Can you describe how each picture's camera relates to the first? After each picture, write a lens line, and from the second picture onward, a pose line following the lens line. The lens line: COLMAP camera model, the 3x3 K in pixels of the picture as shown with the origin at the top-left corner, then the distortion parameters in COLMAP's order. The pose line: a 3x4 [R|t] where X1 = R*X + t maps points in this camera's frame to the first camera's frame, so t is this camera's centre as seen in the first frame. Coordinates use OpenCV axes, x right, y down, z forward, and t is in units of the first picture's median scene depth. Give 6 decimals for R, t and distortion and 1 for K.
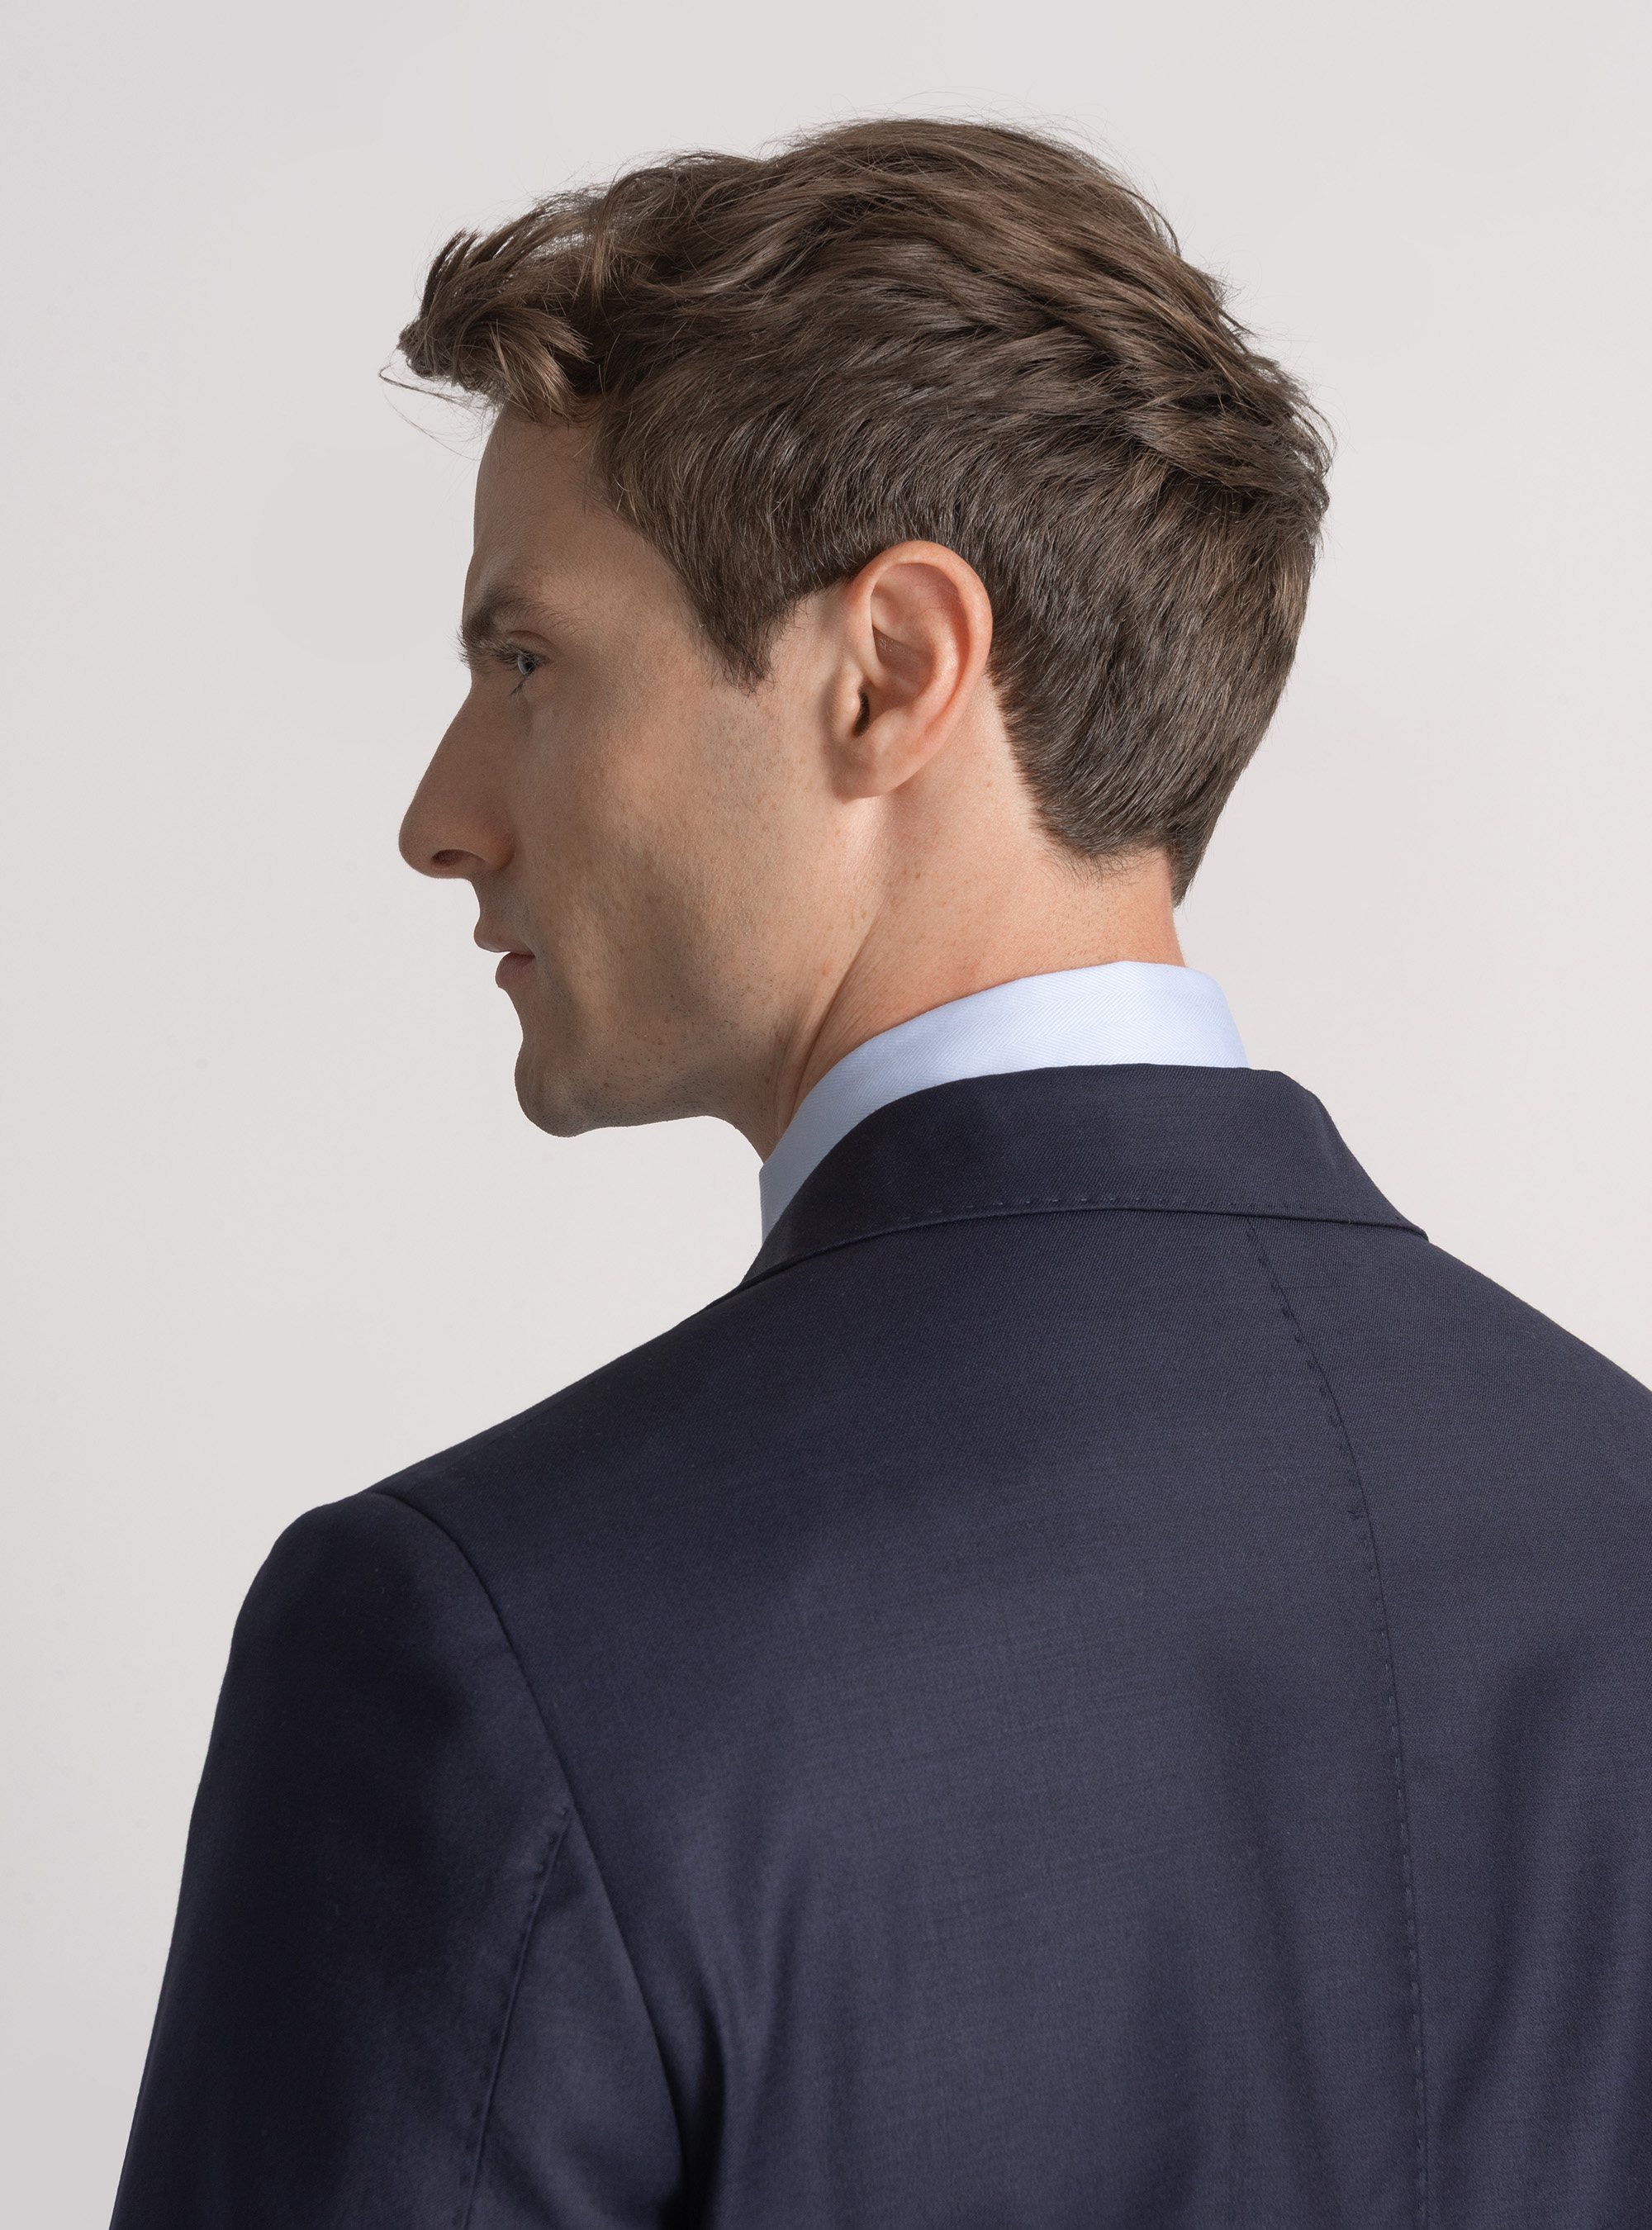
lens RADIAL K [[4116.9, 0, 826.9], [0, 4116.9, 939.7], [0, 0, 1]] dist [0.400994, -3.748638]
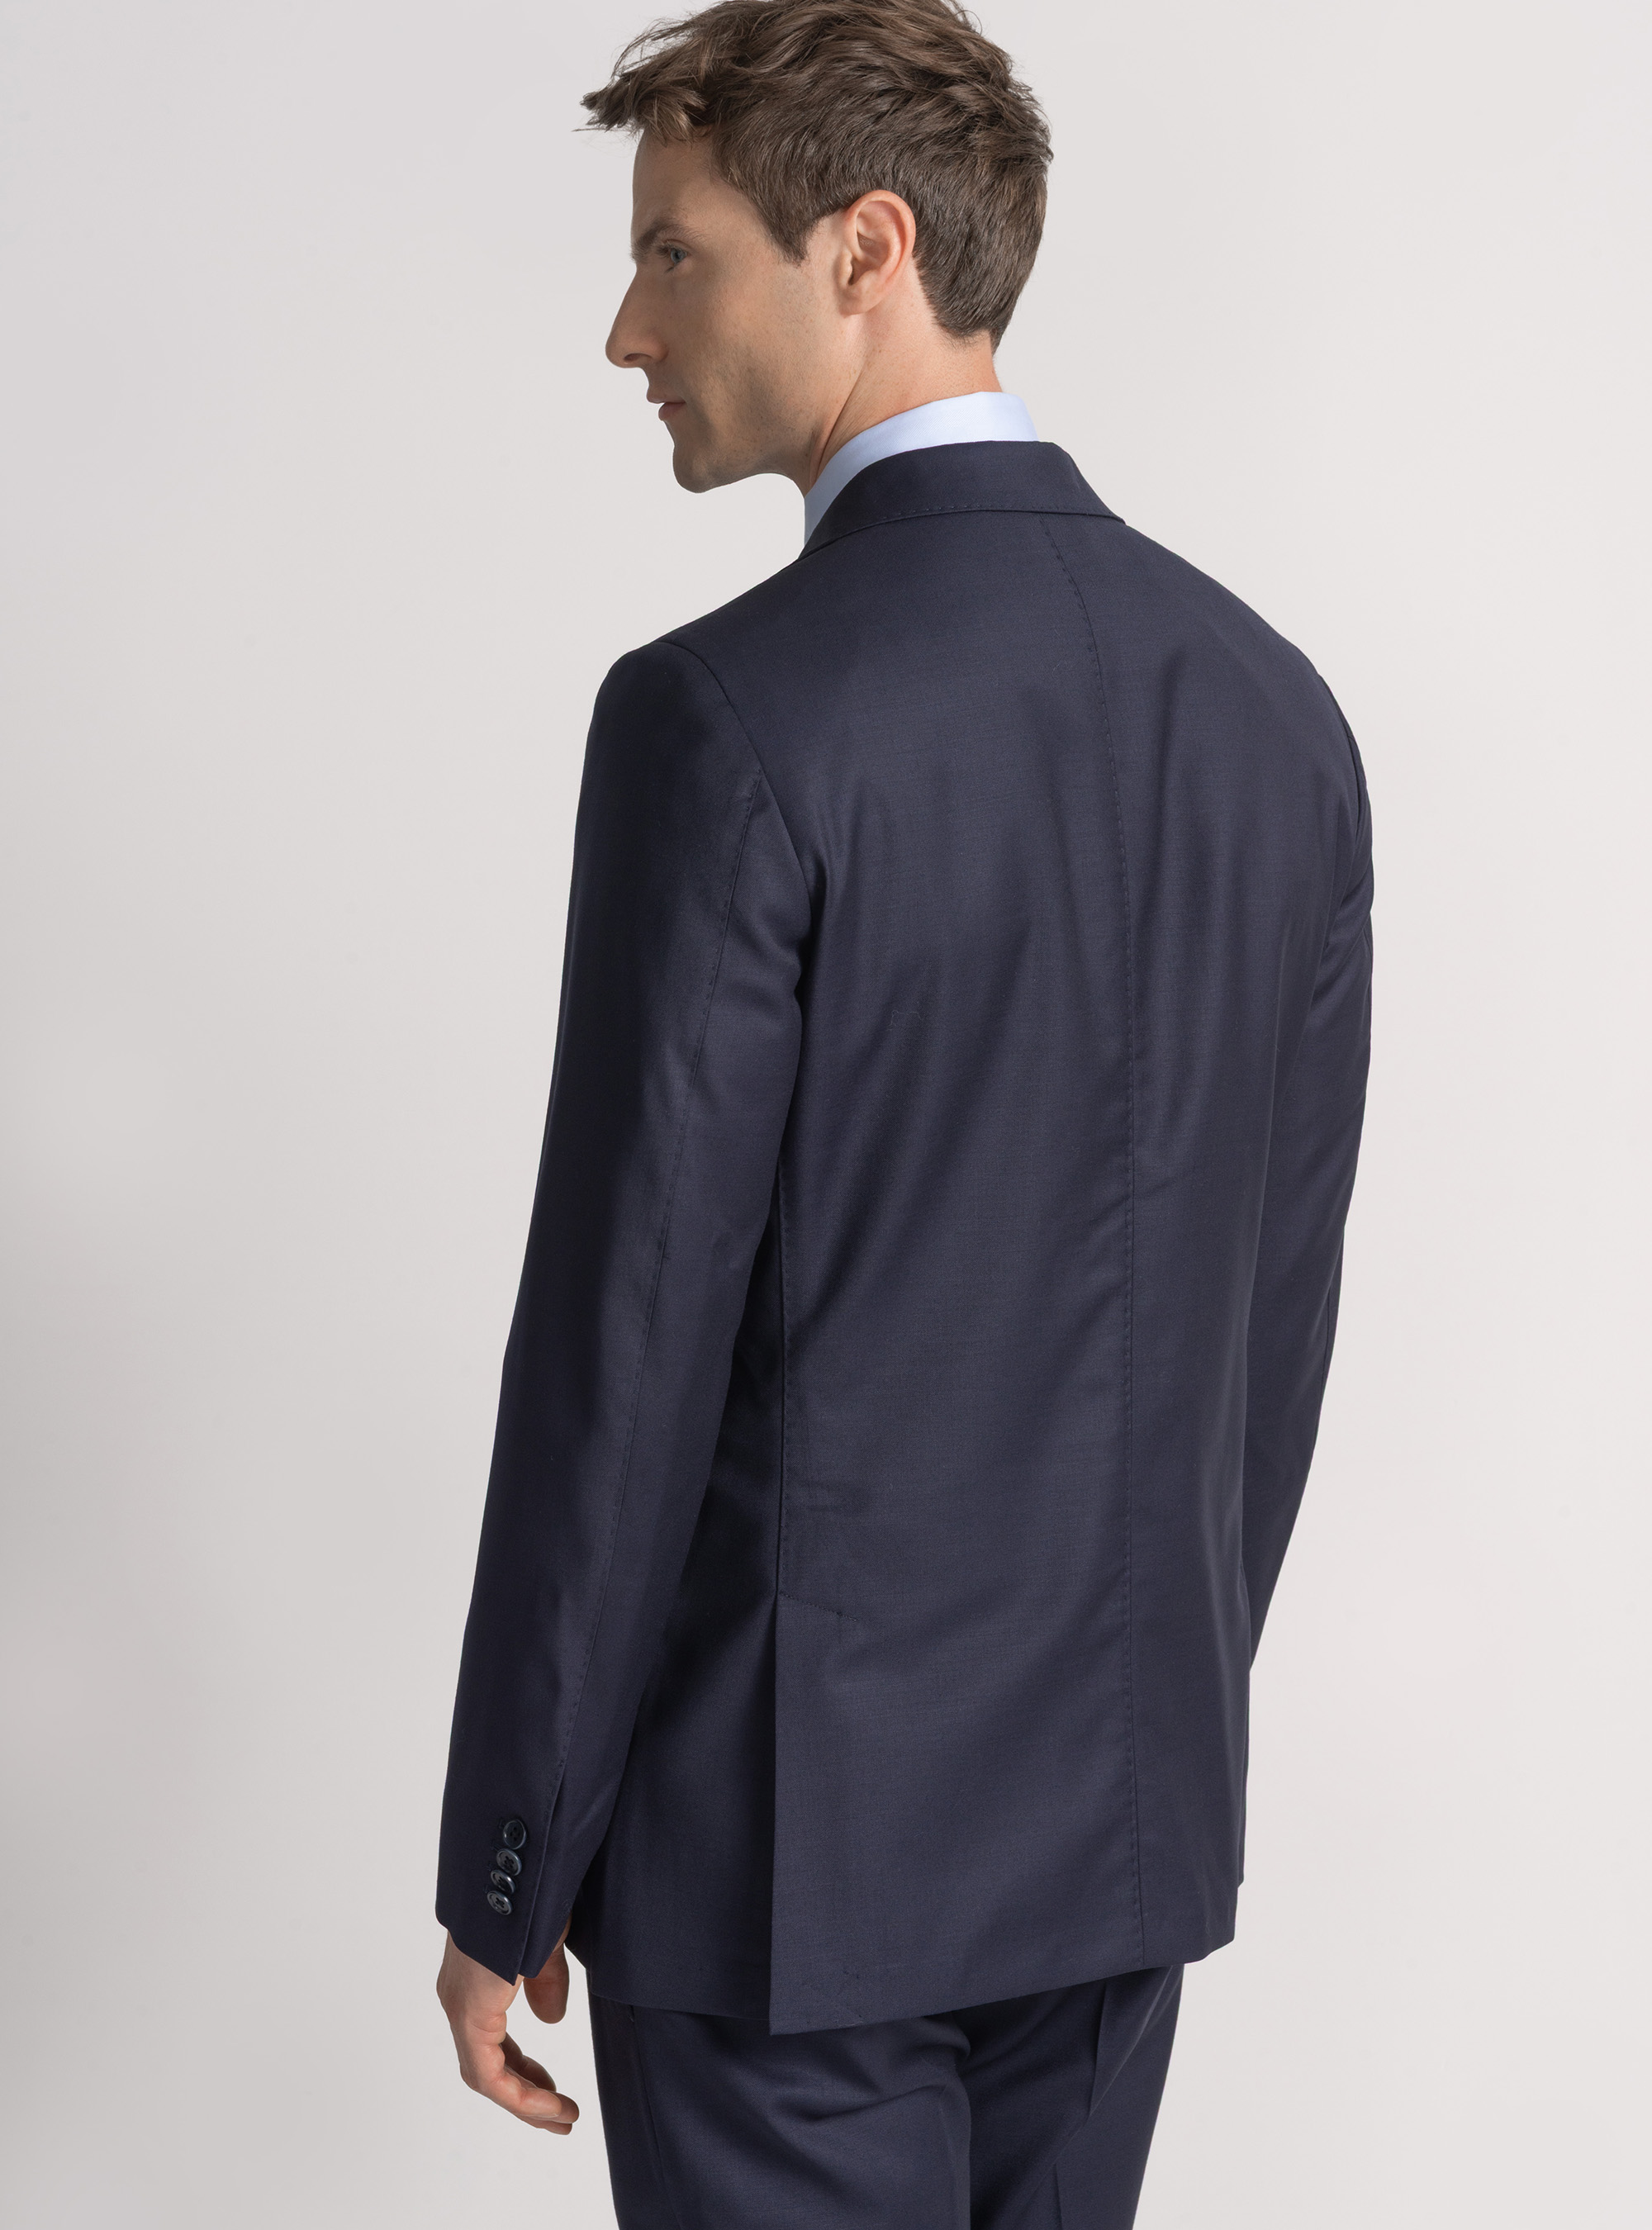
lens RADIAL K [[4116.9, 0, 826.9], [0, 4116.9, 939.7], [0, 0, 1]] dist [0.400994, -3.748638]
pose [[0.995803, -0.055195, 0.073008, -0.176506], [0.047442, 0.993449, 0.103962, 0.061595], [-0.078268, -0.100062, 0.991898, -1.127622]]
